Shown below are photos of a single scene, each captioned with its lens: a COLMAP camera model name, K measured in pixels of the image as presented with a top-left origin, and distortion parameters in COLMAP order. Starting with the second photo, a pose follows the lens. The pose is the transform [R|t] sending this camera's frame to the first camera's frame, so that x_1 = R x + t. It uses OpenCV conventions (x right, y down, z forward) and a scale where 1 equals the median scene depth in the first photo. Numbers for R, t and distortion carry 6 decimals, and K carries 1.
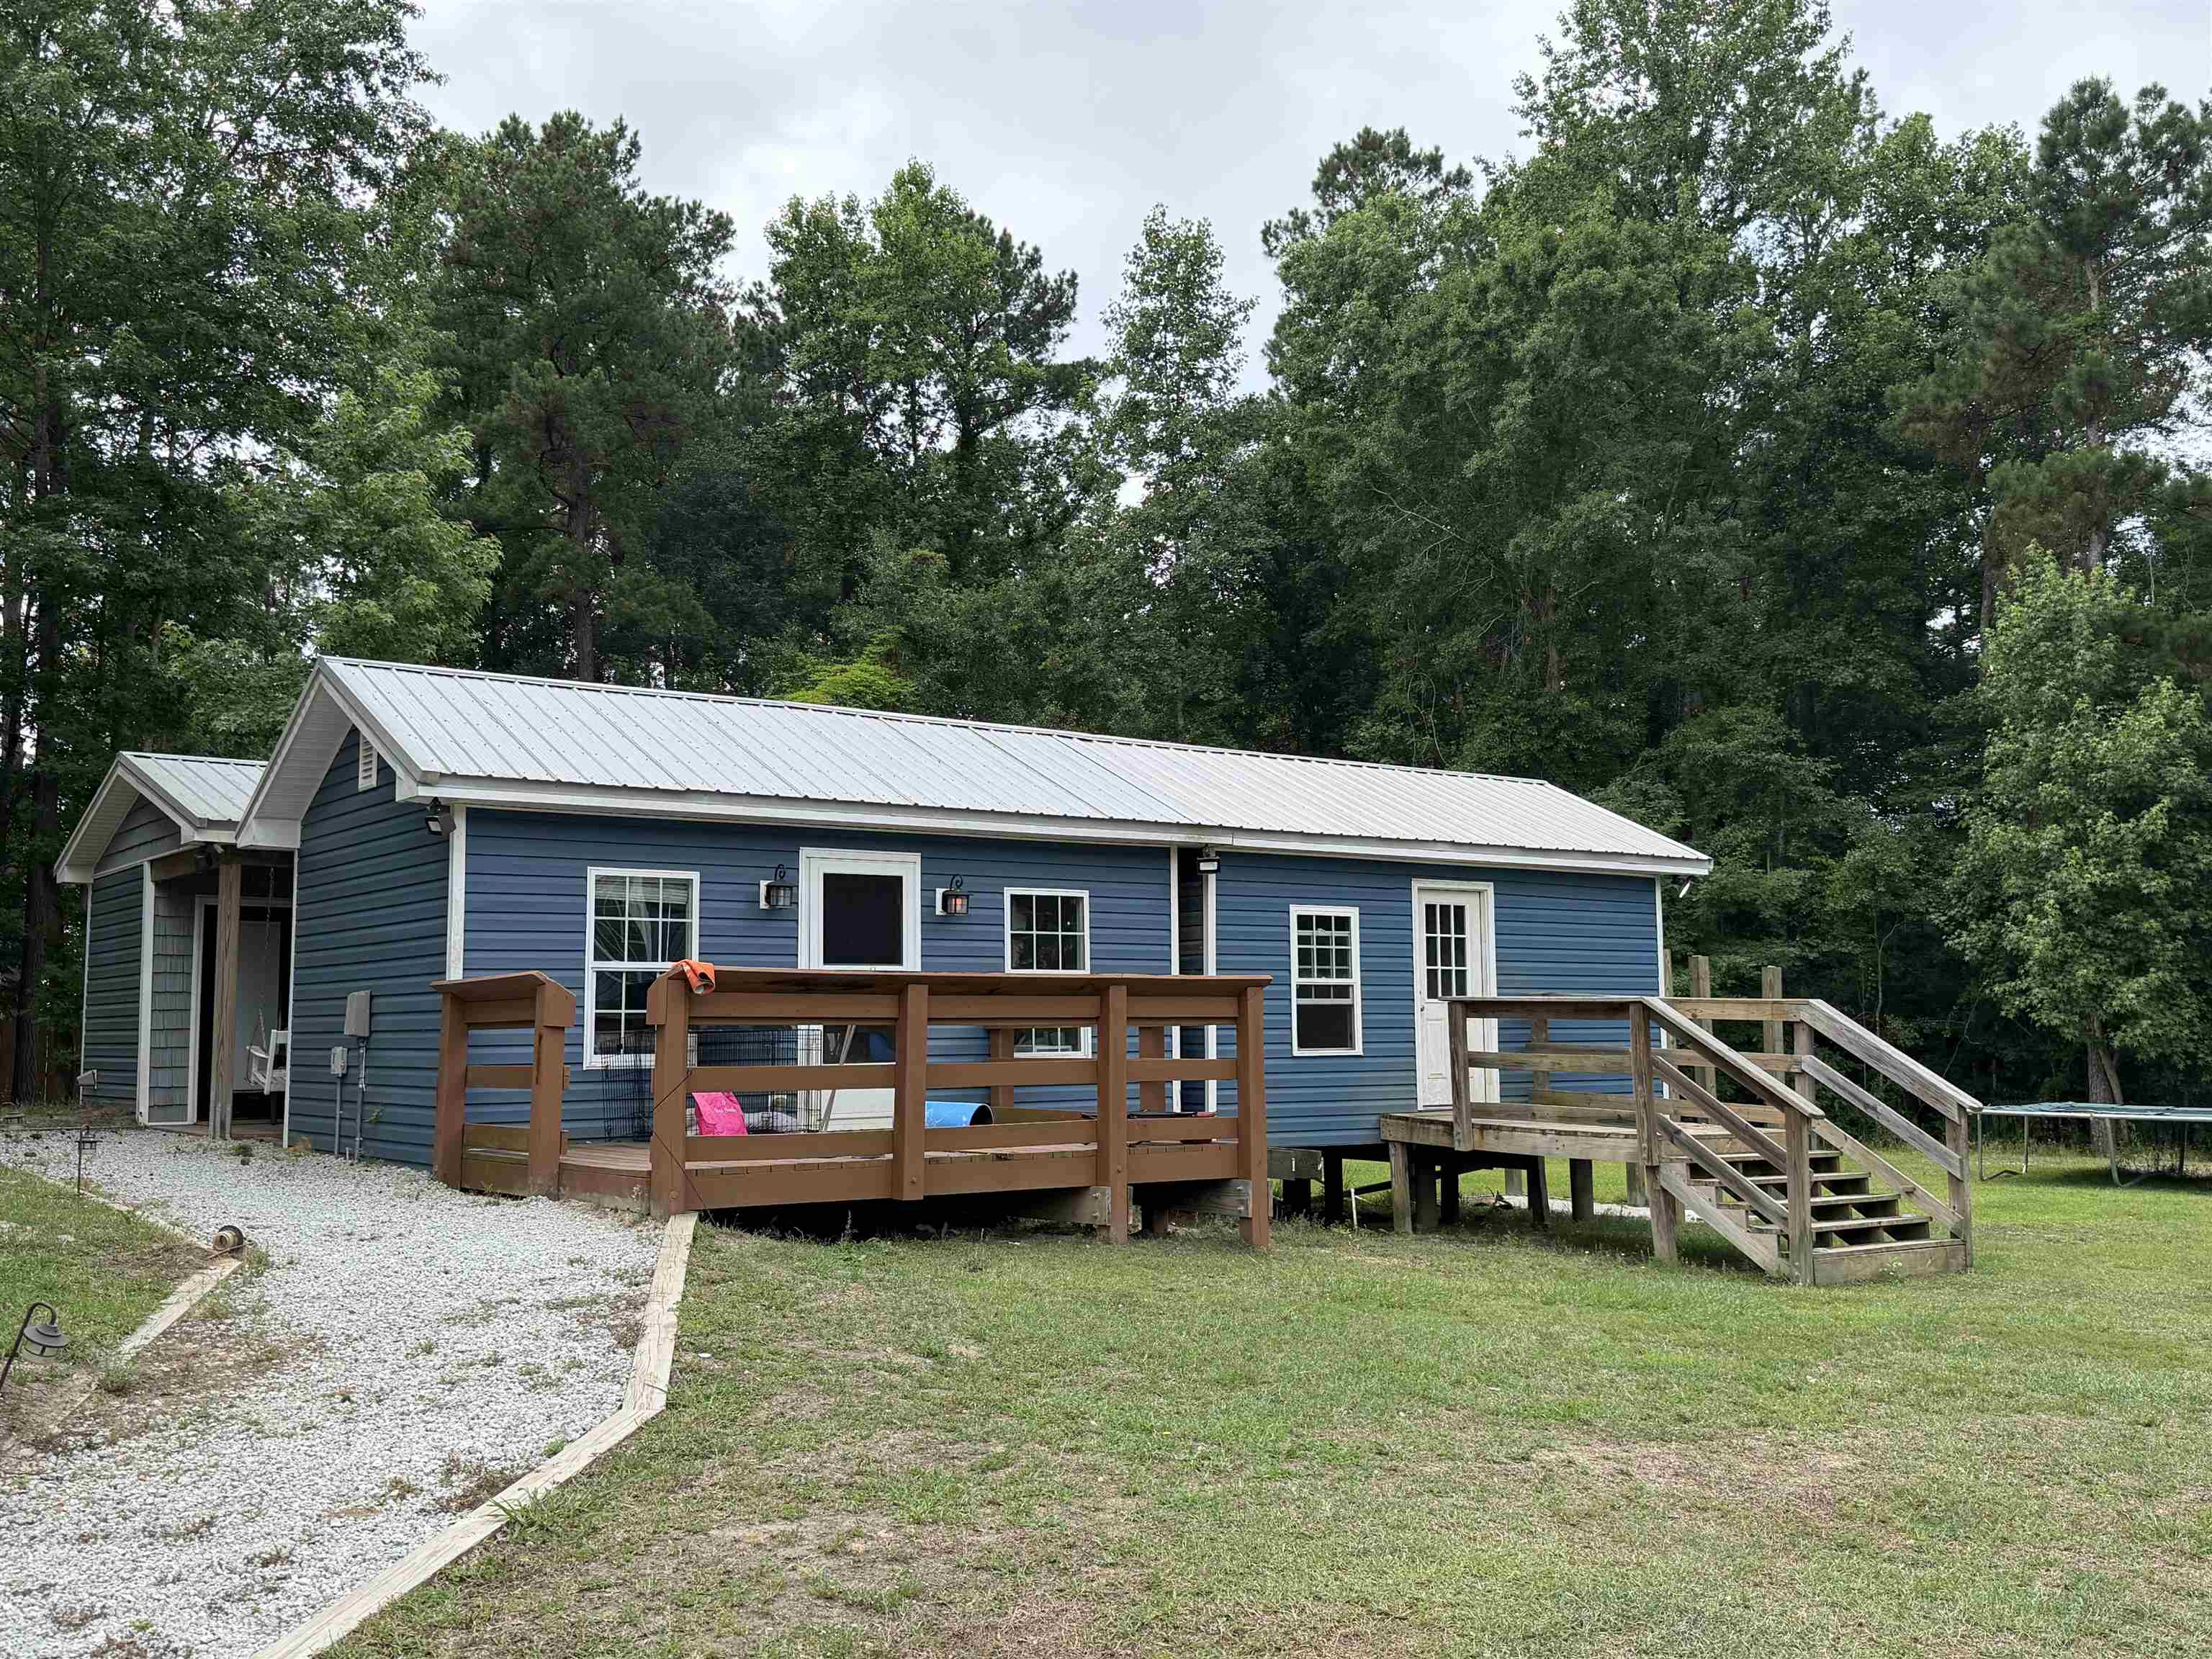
lens RADIAL K [[2089.7, 0, 1105.8], [0, 2089.7, 839.1], [0, 0, 1]] dist [0.092853, 0.000000]
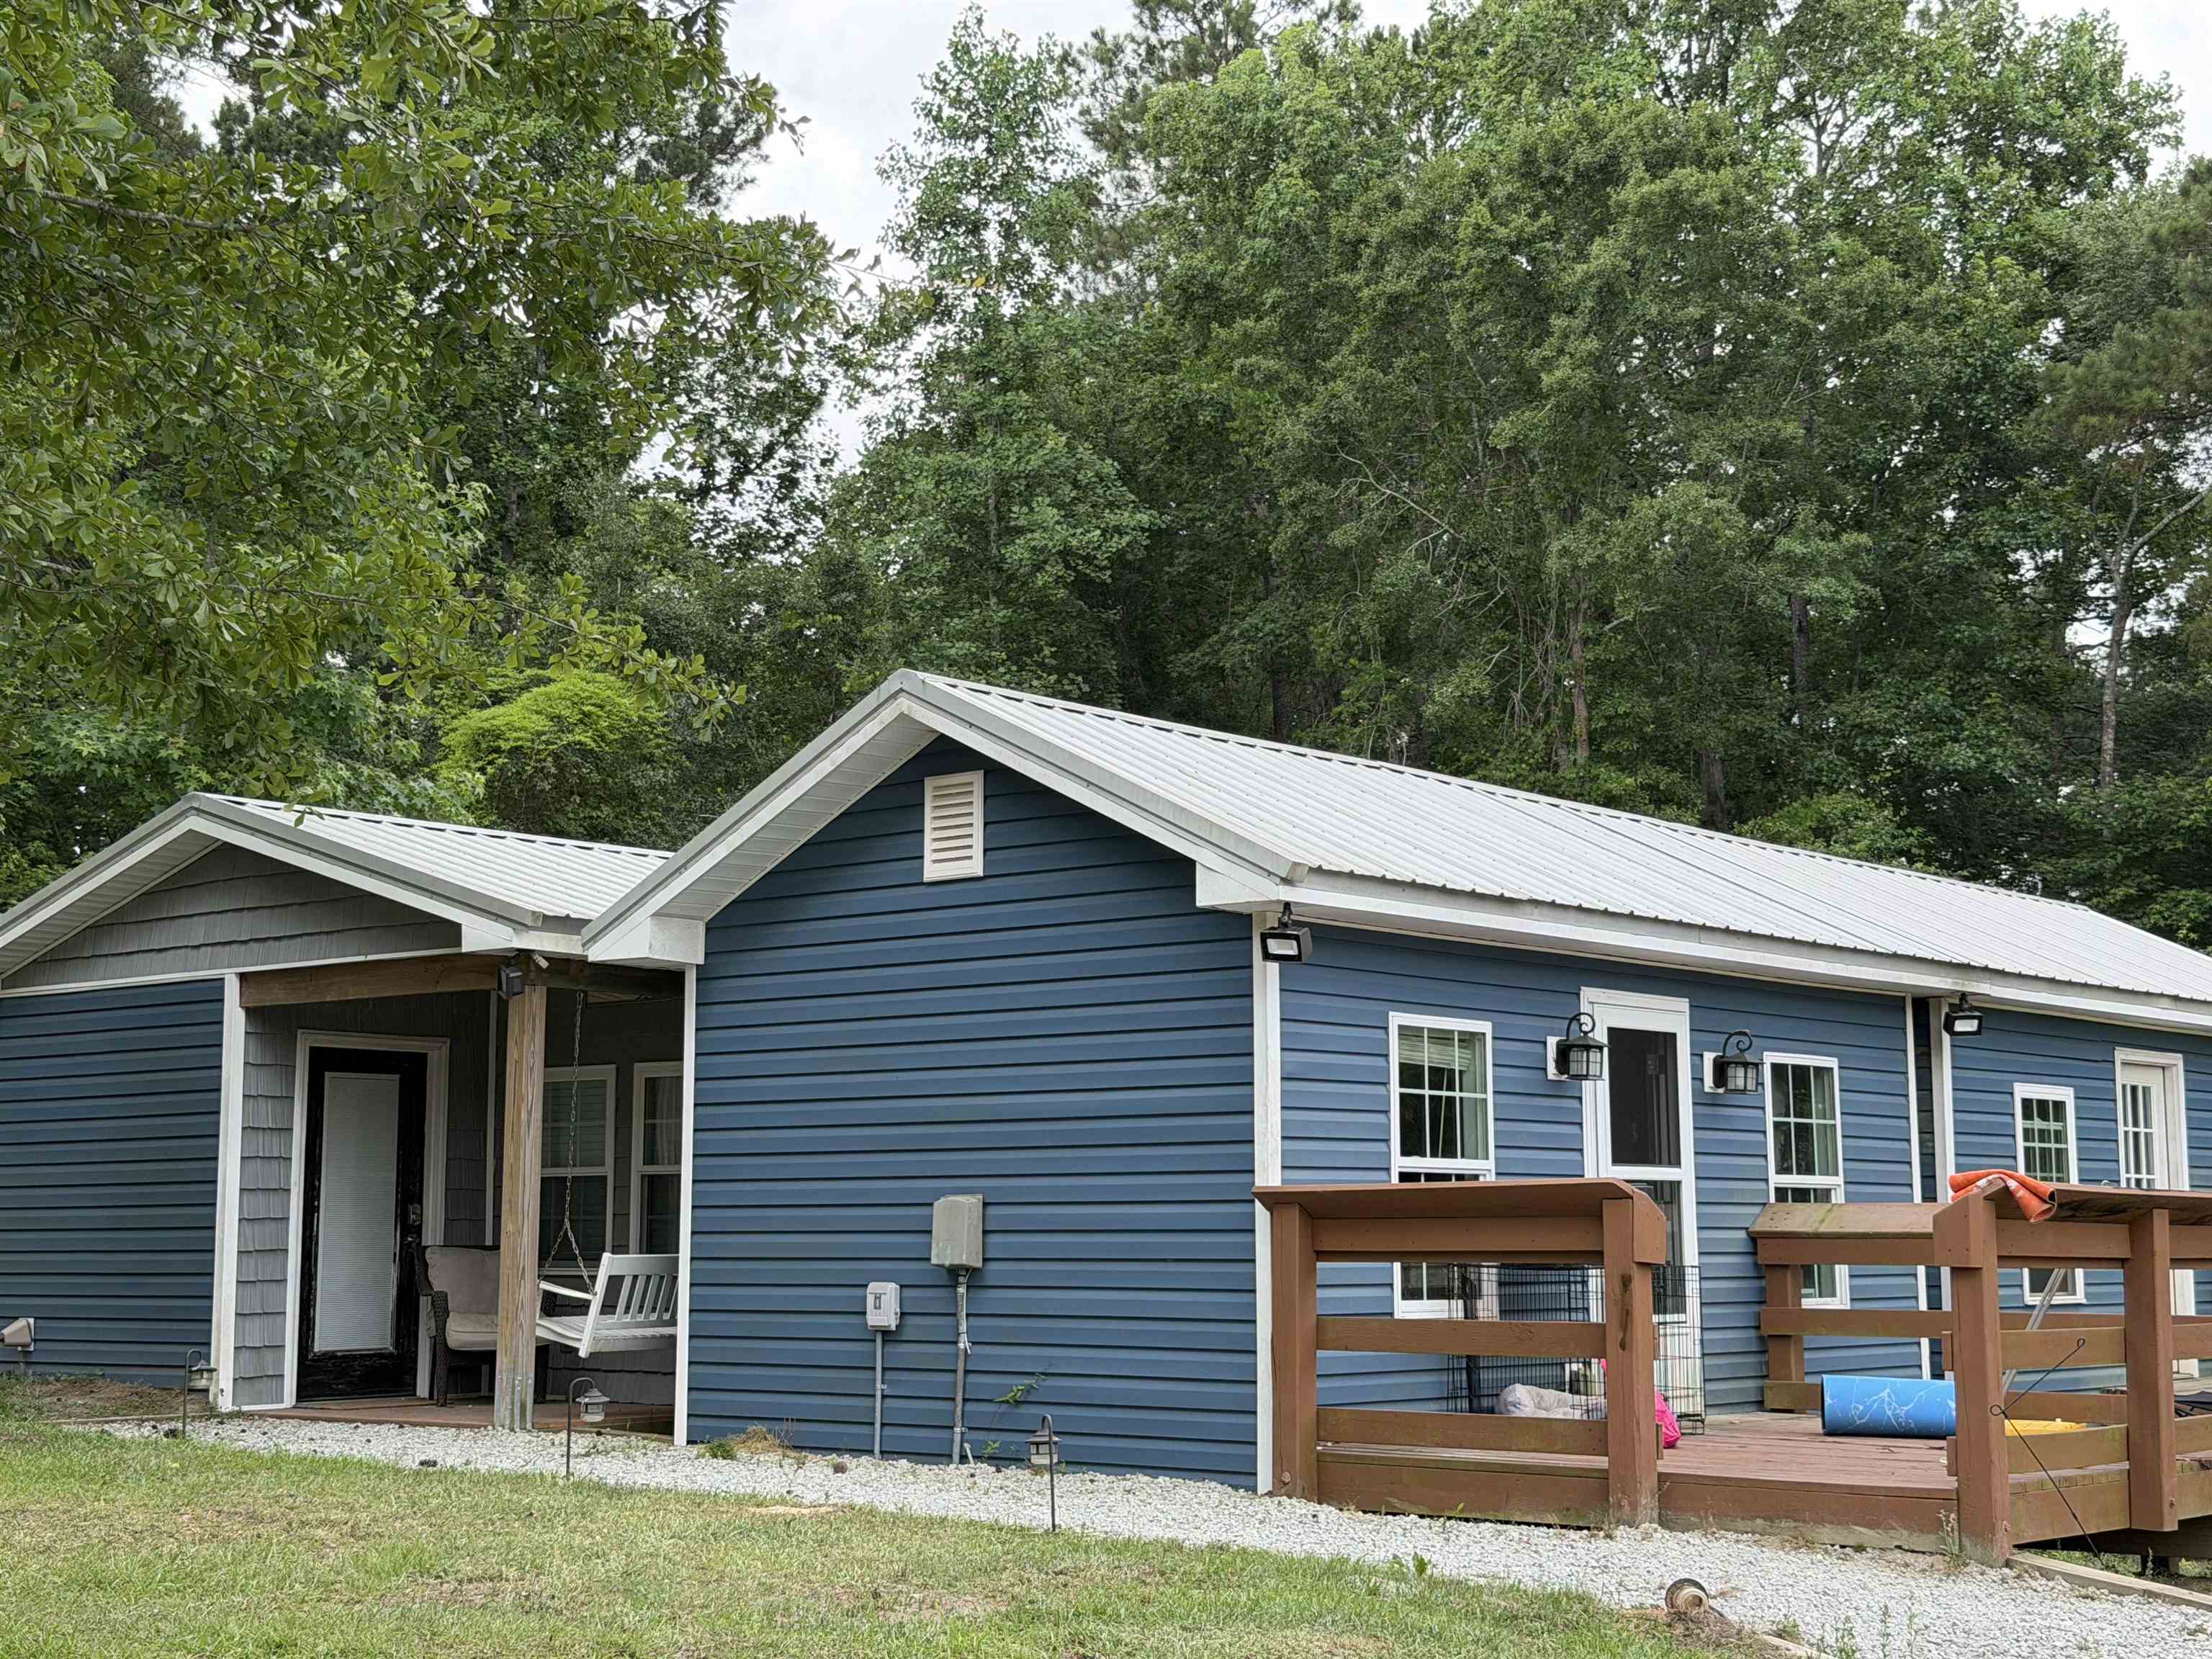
lens RADIAL K [[3156.2, 0, 1106.3], [0, 3156.2, 824.5], [0, 0, 1]] dist [0.163653, 0.000000]
pose [[0.968312, 0.037221, 0.246956, -0.455096], [-0.027629, 0.998727, -0.042193, -0.000846], [-0.248213, 0.034033, 0.968108, 0.049169]]
